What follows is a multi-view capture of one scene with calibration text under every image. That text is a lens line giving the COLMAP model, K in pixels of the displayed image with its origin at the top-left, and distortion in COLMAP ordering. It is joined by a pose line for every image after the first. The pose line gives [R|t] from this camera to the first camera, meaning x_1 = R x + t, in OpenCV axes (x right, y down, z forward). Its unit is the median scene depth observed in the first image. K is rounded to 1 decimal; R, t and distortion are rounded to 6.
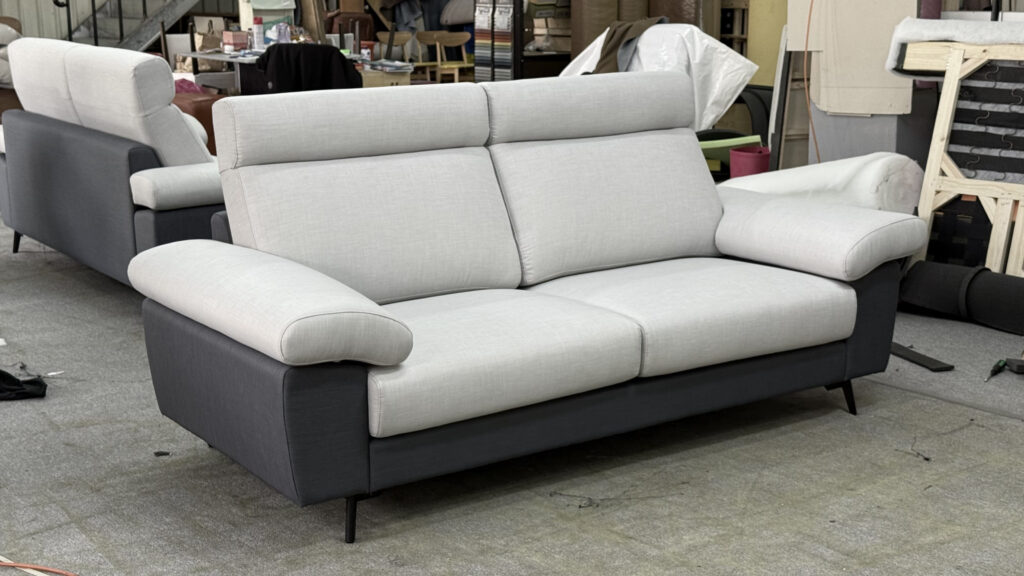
lens RADIAL K [[1457.0, 0, 516.8], [0, 1457.0, 288.3], [0, 0, 1]] dist [0.146509, 0.000000]
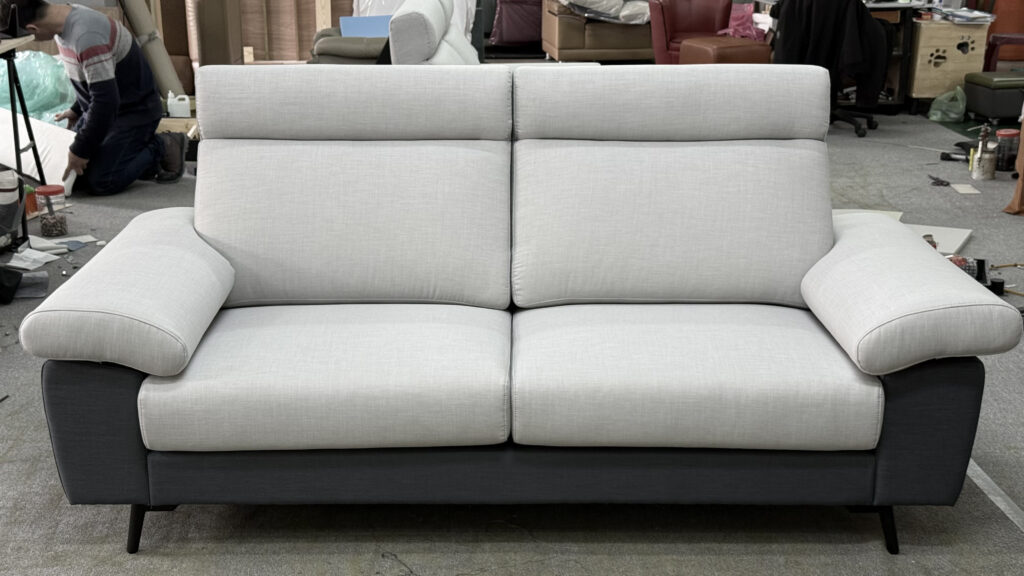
lens RADIAL K [[1457.0, 0, 512.4], [0, 1457.0, 285.0], [0, 0, 1]] dist [0.146509, 0.000000]
pose [[0.820712, 0.157148, -0.549305, 0.491598], [-0.129250, 0.987572, 0.089419, -0.095016], [0.556530, -0.002390, 0.830824, 0.295912]]
